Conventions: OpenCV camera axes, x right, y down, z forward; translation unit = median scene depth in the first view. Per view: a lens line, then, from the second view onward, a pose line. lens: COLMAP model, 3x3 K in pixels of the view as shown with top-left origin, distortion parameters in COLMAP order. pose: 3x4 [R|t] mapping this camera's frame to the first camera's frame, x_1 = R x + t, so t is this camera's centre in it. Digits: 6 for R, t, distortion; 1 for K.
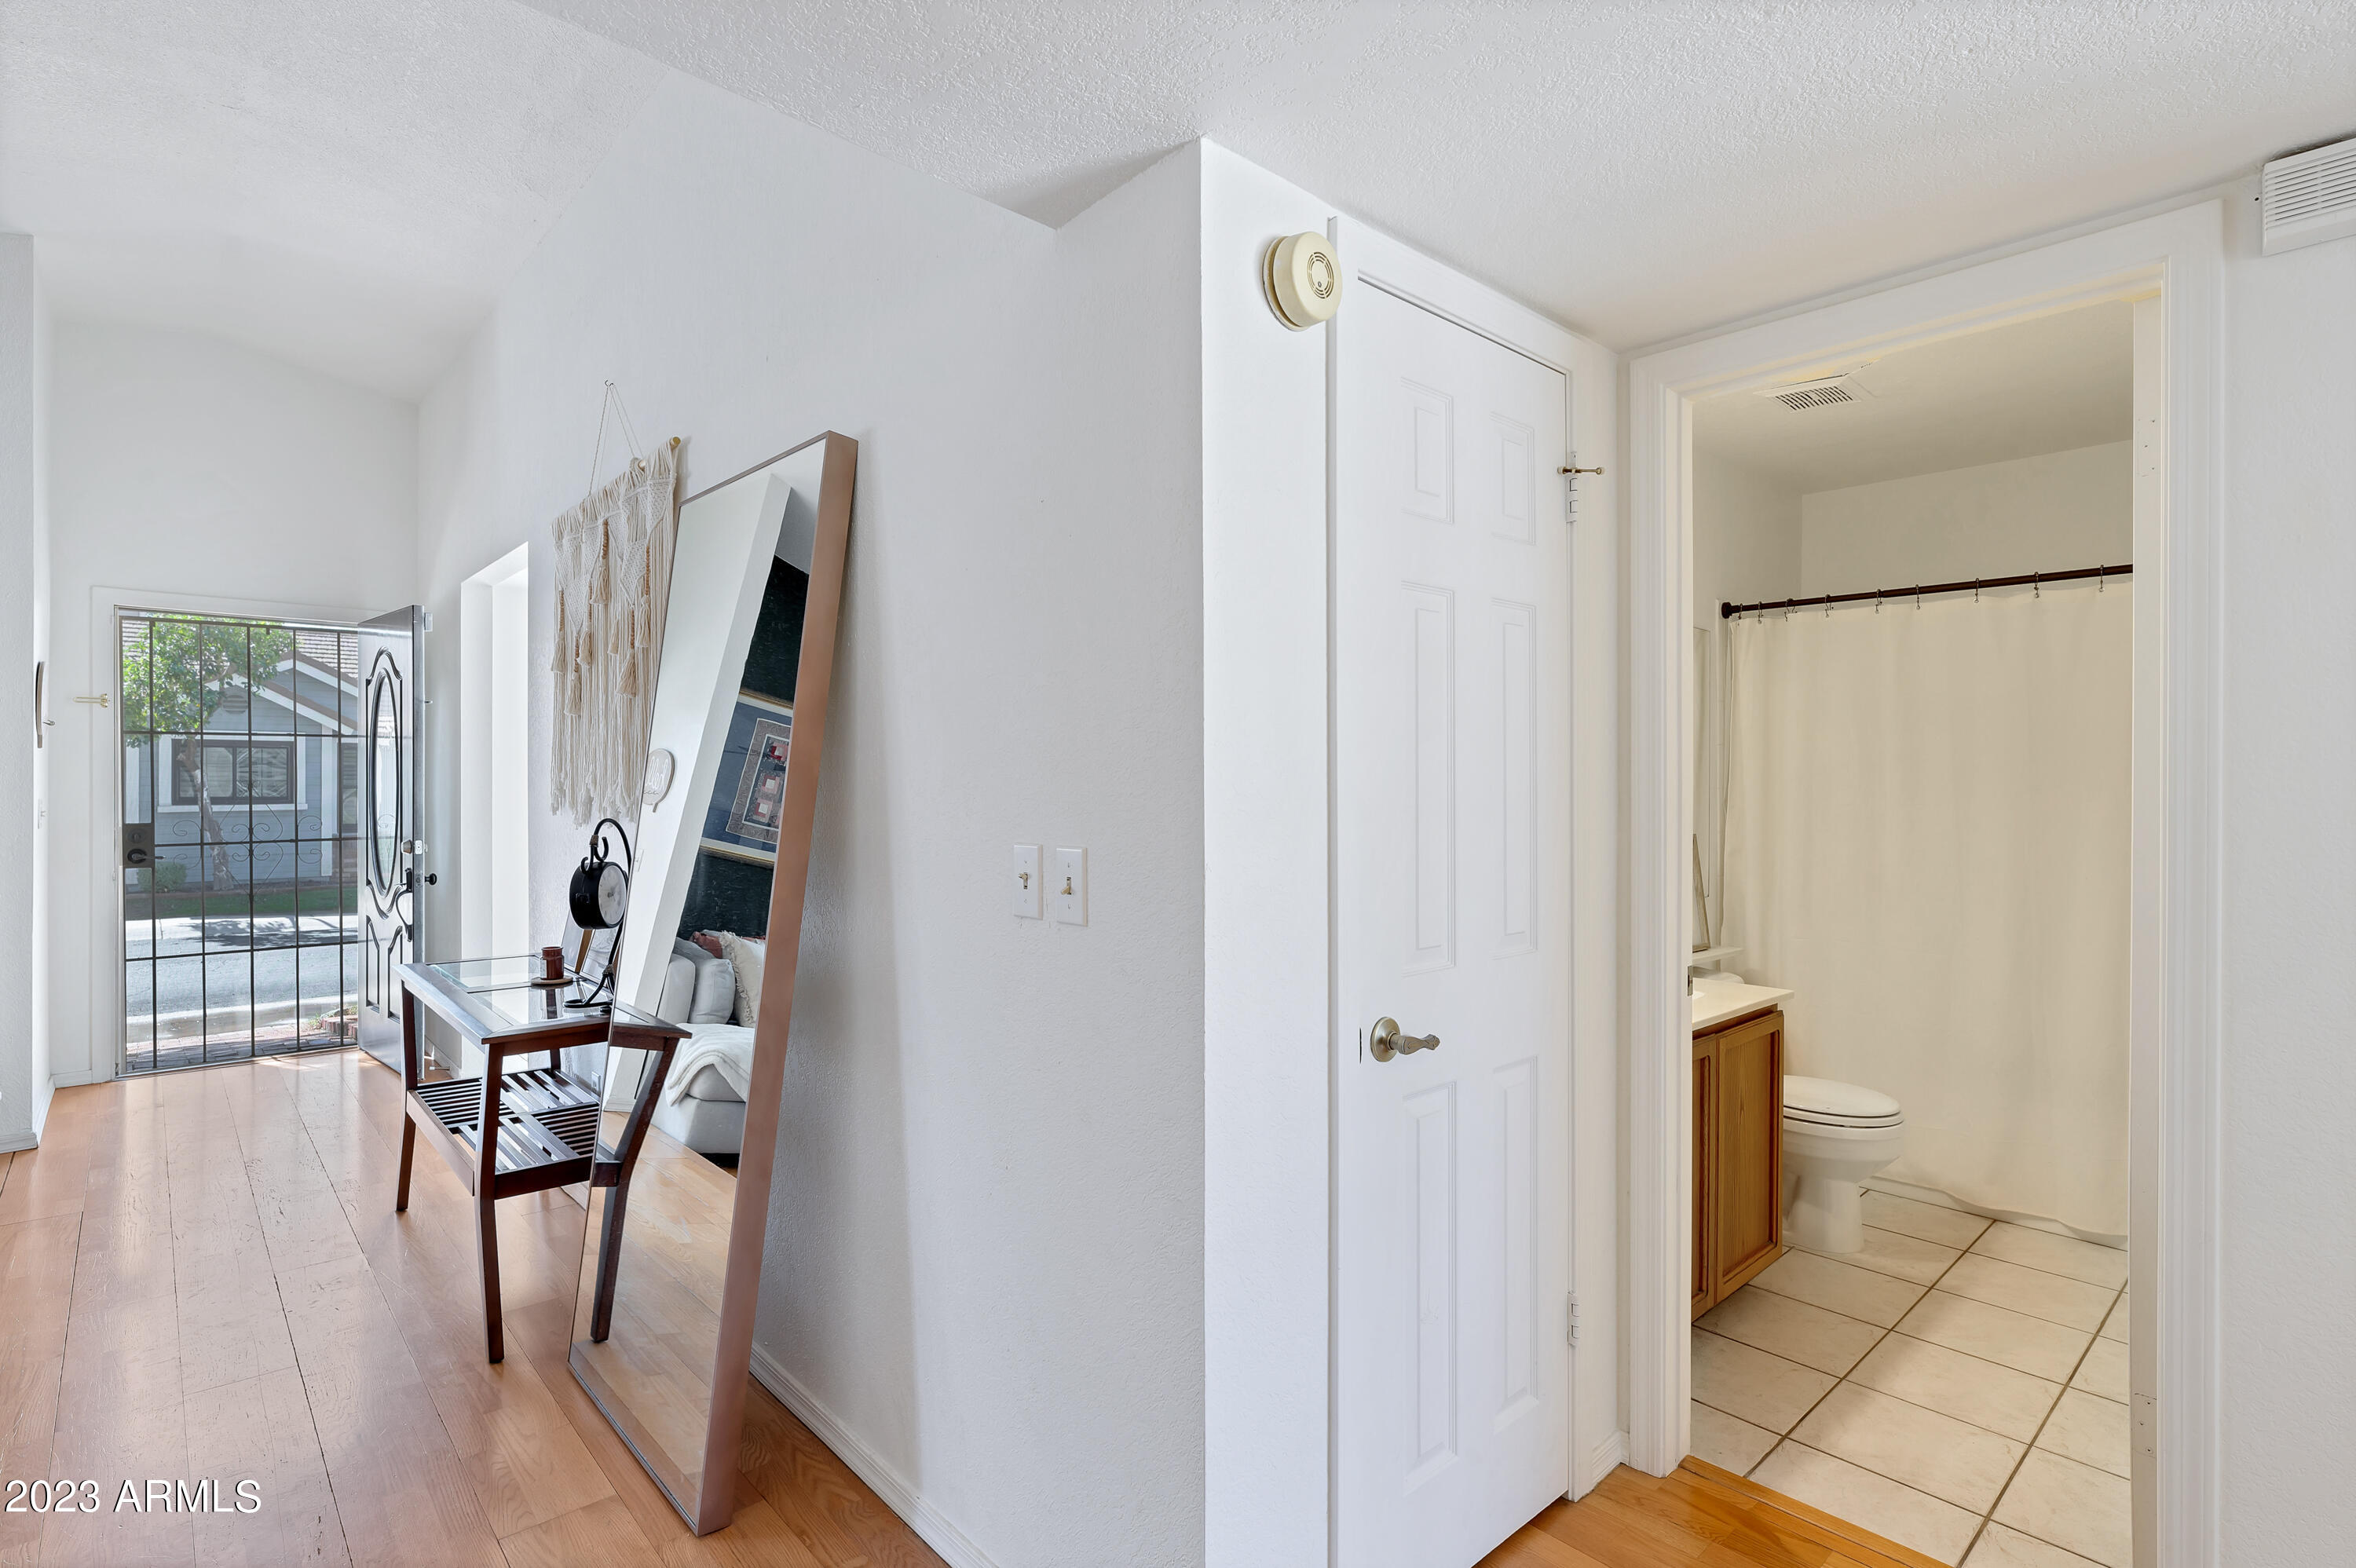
lens RADIAL K [[1142.8, 0, 1178.3], [0, 1142.8, 792.8], [0, 0, 1]] dist [-0.001349, -0.000192]
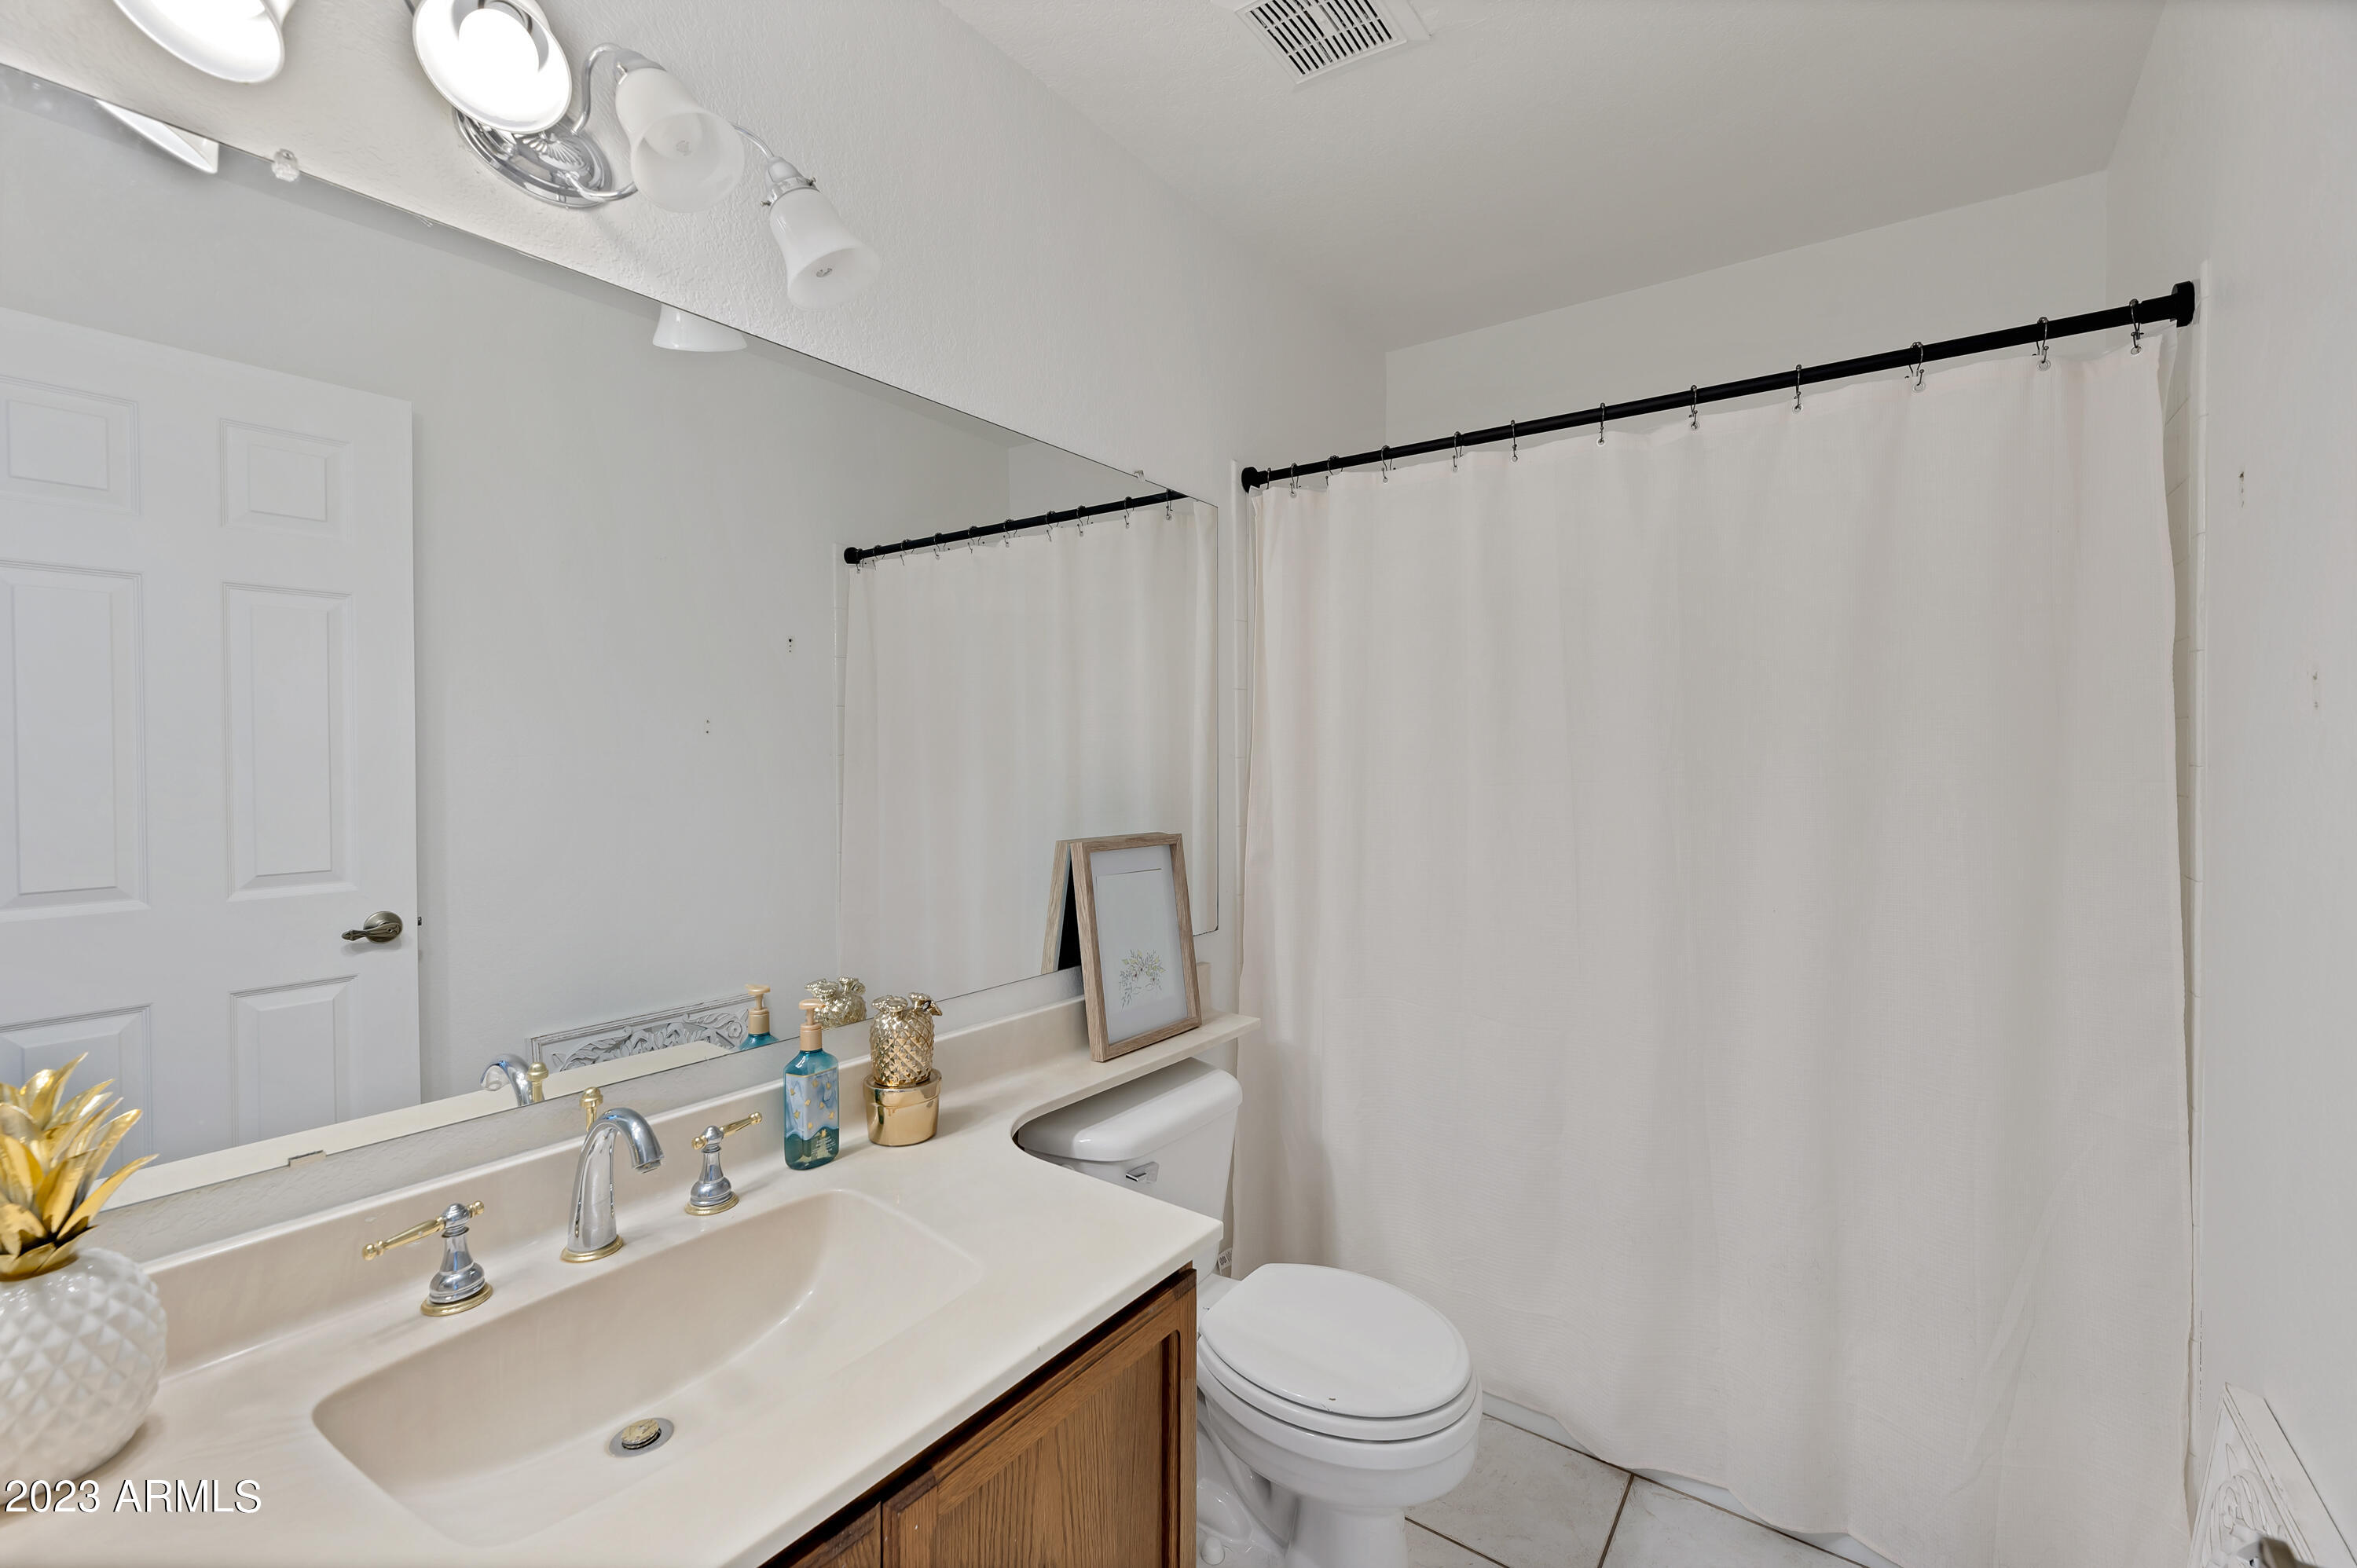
lens RADIAL K [[972.5, 0, 1178.6], [0, 972.5, 764.1], [0, 0, 1]] dist [0.001410, 0.000103]
pose [[0.980712, -0.002085, 0.195446, 0.354350], [0.002393, 0.999996, -0.001341, -0.001010], [-0.195442, 0.001783, 0.980714, 0.504496]]
